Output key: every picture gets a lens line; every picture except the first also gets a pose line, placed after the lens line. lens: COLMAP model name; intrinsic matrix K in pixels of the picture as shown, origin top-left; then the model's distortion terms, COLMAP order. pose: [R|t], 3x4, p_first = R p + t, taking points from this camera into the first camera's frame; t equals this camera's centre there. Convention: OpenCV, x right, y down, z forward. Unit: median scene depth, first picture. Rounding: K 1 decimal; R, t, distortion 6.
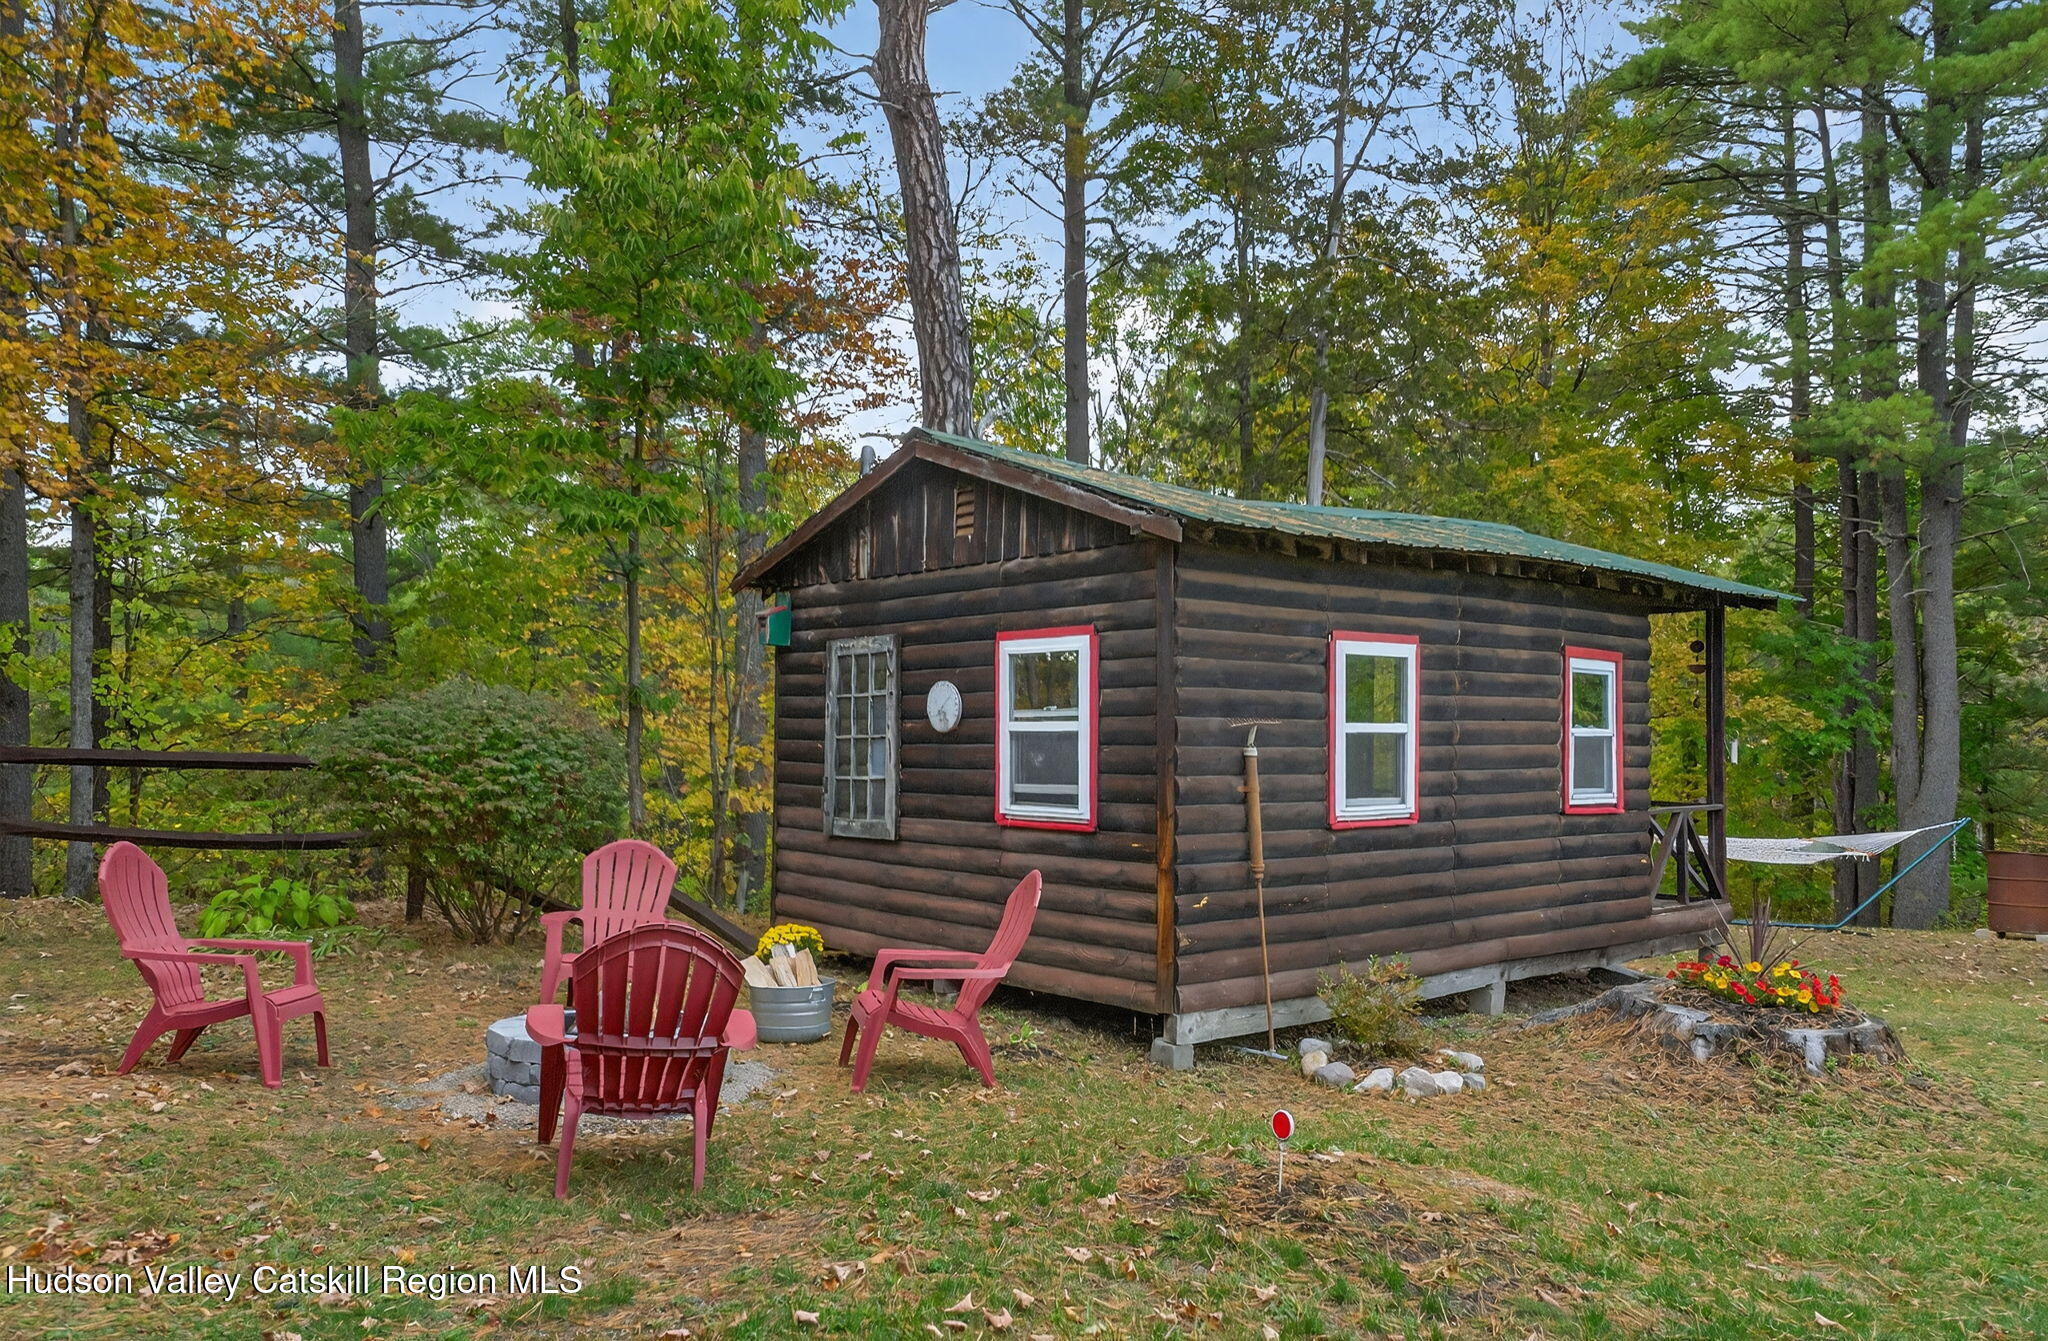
lens RADIAL K [[1475.5, 0, 1017.8], [0, 1475.5, 718.2], [0, 0, 1]] dist [0.138272, 0.000926]
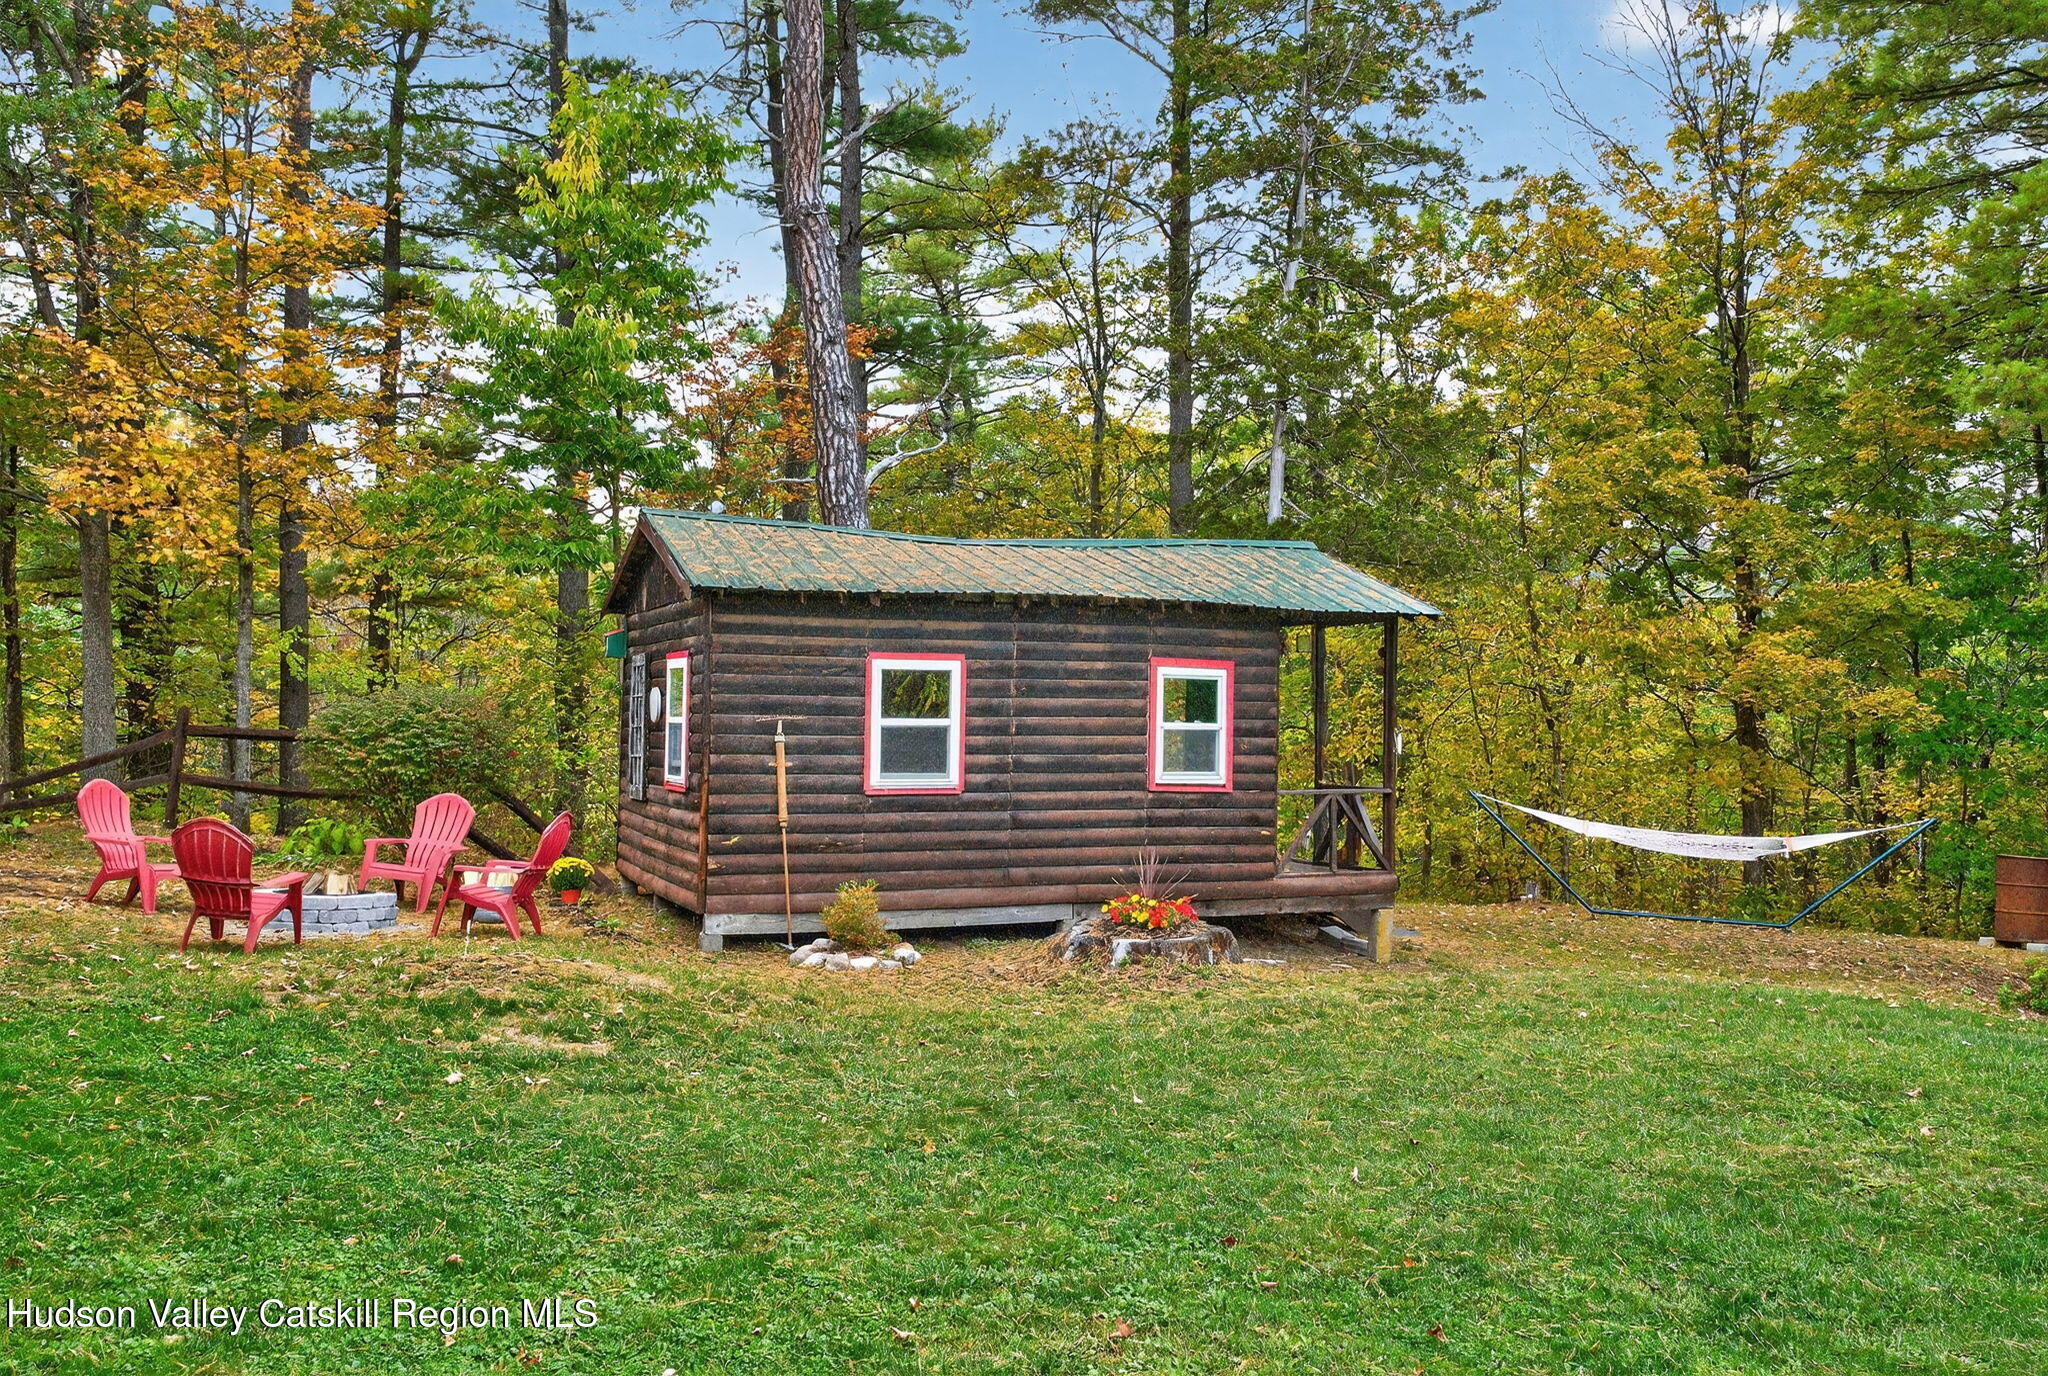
lens RADIAL K [[1791.5, 0, 1024.0], [0, 1791.5, 688.0], [0, 0, 1]] dist [0.094013, -0.008820]
pose [[0.946532, 0.001591, -0.322605, 0.846014], [-0.003715, 0.999975, -0.005968, -0.014974], [0.322587, 0.006847, 0.946515, -0.515398]]
